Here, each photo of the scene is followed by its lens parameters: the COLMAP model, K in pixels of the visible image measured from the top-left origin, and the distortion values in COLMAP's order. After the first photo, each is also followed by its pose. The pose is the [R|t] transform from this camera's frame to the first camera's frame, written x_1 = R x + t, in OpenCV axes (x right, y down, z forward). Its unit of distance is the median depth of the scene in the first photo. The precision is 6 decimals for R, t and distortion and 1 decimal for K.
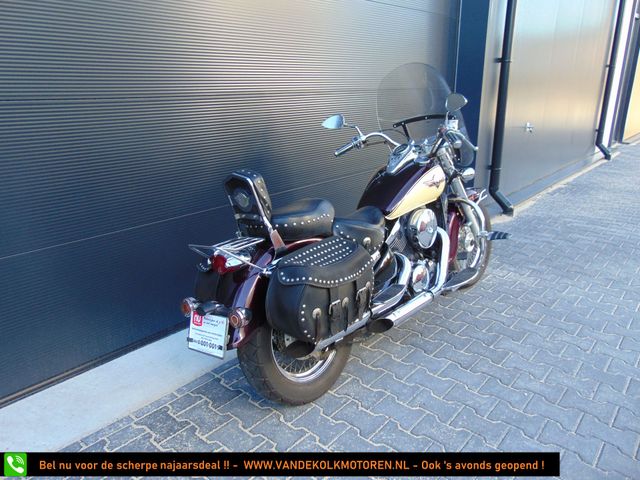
lens RADIAL K [[480.4, 0, 320.0], [0, 480.4, 240.0], [0, 0, 1]] dist [-0.032592, 0.060948]
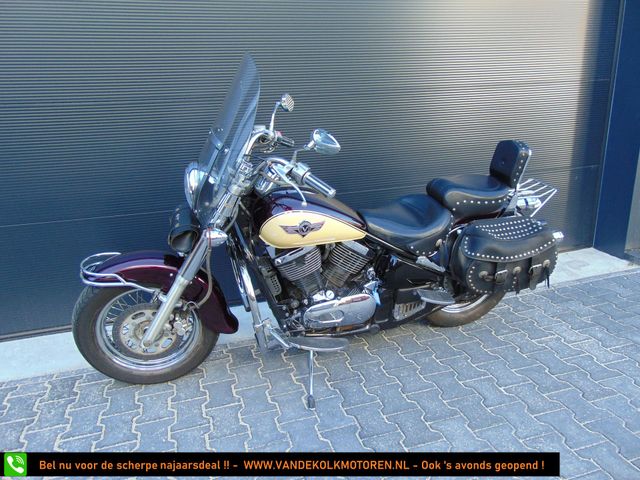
lens RADIAL K [[481.3, 0, 320.0], [0, 481.3, 240.0], [0, 0, 1]] dist [-0.026063, 0.055971]
pose [[0.848154, 0.129690, -0.513630, 0.499460], [-0.135814, 0.990398, 0.025804, -0.051165], [0.512045, 0.047873, 0.857624, 0.223208]]
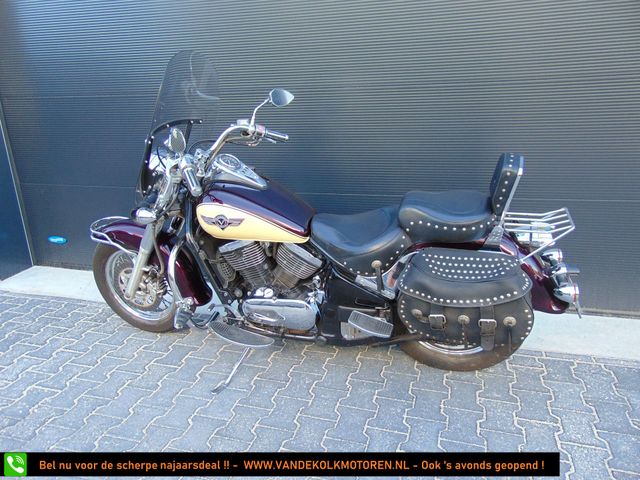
lens RADIAL K [[480.4, 0, 320.0], [0, 480.4, 240.0], [0, 0, 1]] dist [-0.032592, 0.060948]
pose [[0.413119, 0.266684, -0.870754, 0.805006], [-0.261004, 0.950722, 0.167345, -0.175804], [0.872473, 0.158137, 0.462367, 0.597842]]
